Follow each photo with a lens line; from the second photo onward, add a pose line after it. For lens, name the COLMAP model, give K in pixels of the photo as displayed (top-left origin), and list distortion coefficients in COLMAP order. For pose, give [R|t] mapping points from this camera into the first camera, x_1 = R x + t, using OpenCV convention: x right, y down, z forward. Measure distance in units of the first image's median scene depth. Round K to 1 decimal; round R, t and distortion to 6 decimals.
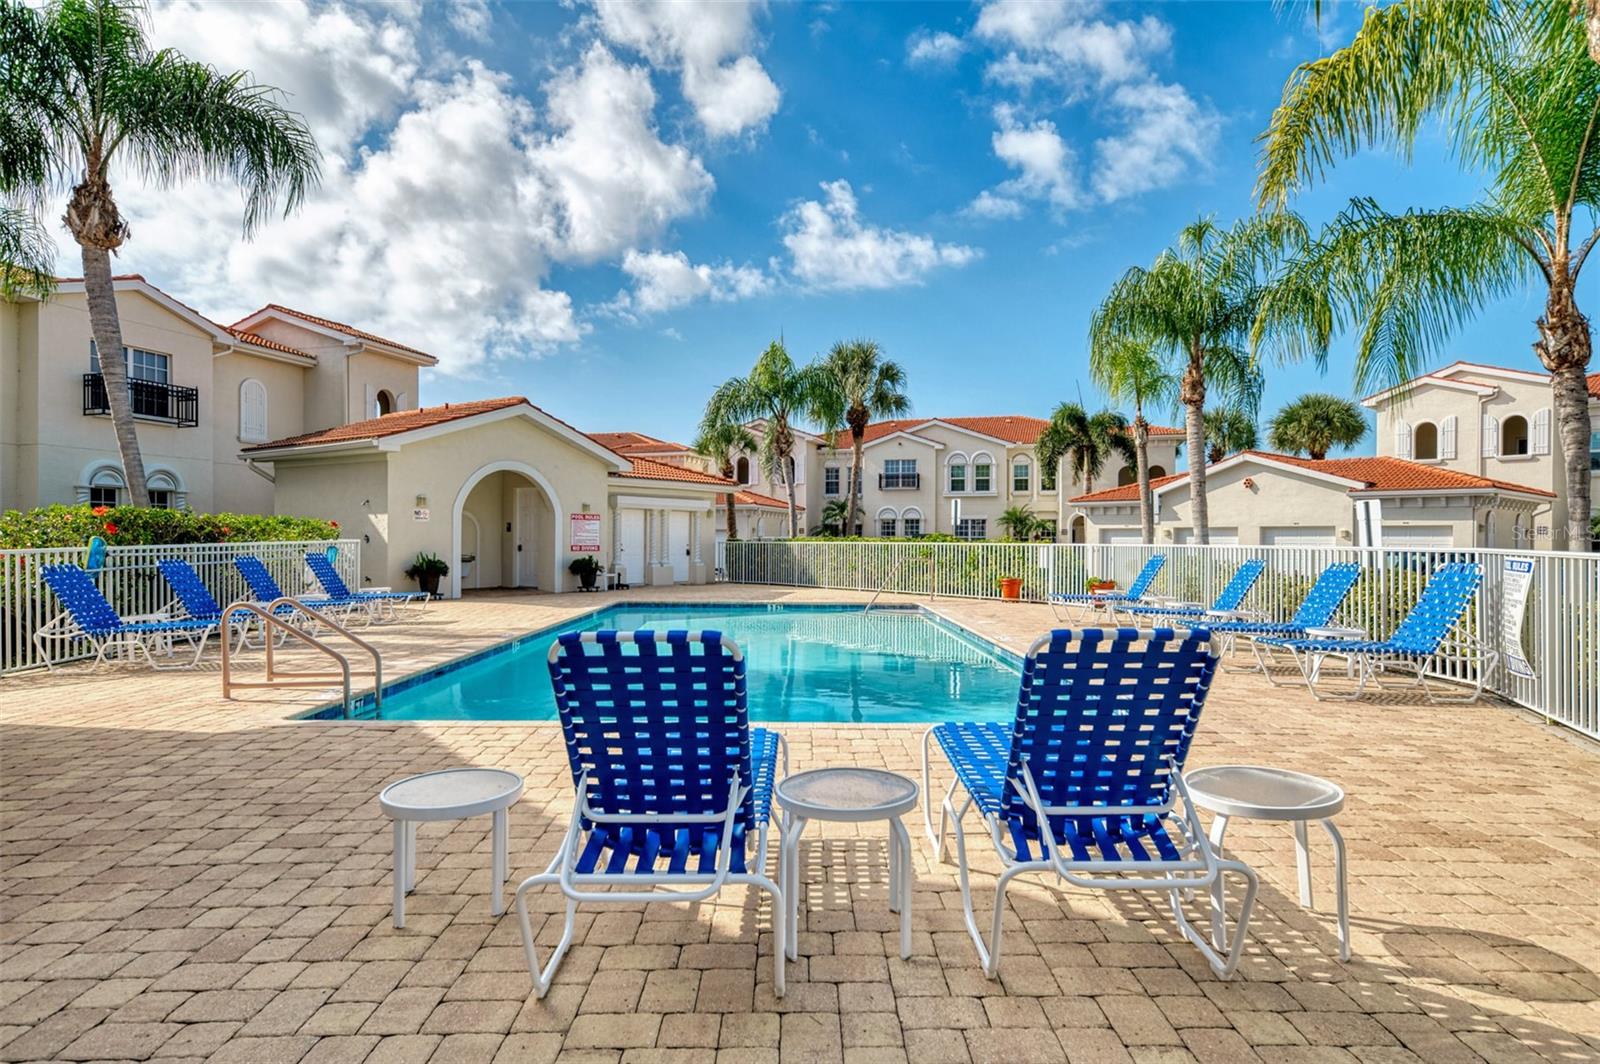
lens RADIAL K [[923.6, 0, 799.7], [0, 923.6, 528.9], [0, 0, 1]] dist [0.002395, 0.000847]
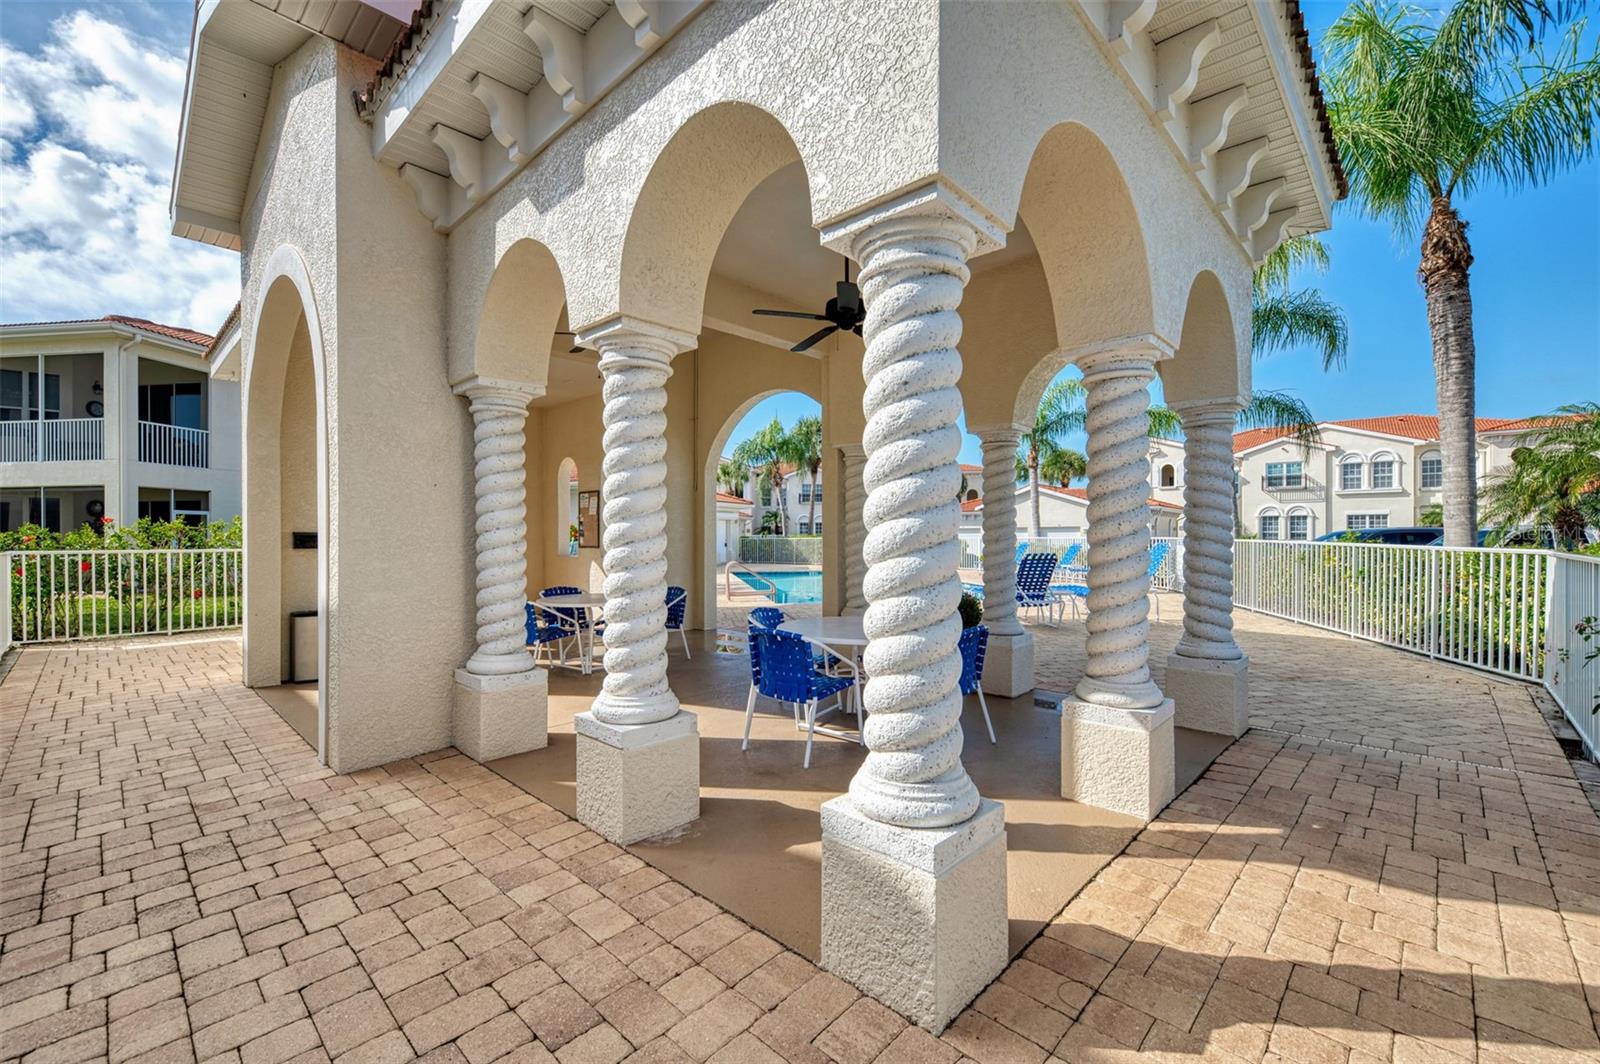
lens RADIAL K [[687.6, 0, 800.2], [0, 687.6, 537.1], [0, 0, 1]] dist [-0.000614, -0.000022]
pose [[0.984443, -0.008876, 0.175481, -0.175231], [0.006729, 0.999895, 0.012828, -0.002590], [-0.175577, -0.011448, 0.984399, -0.203477]]
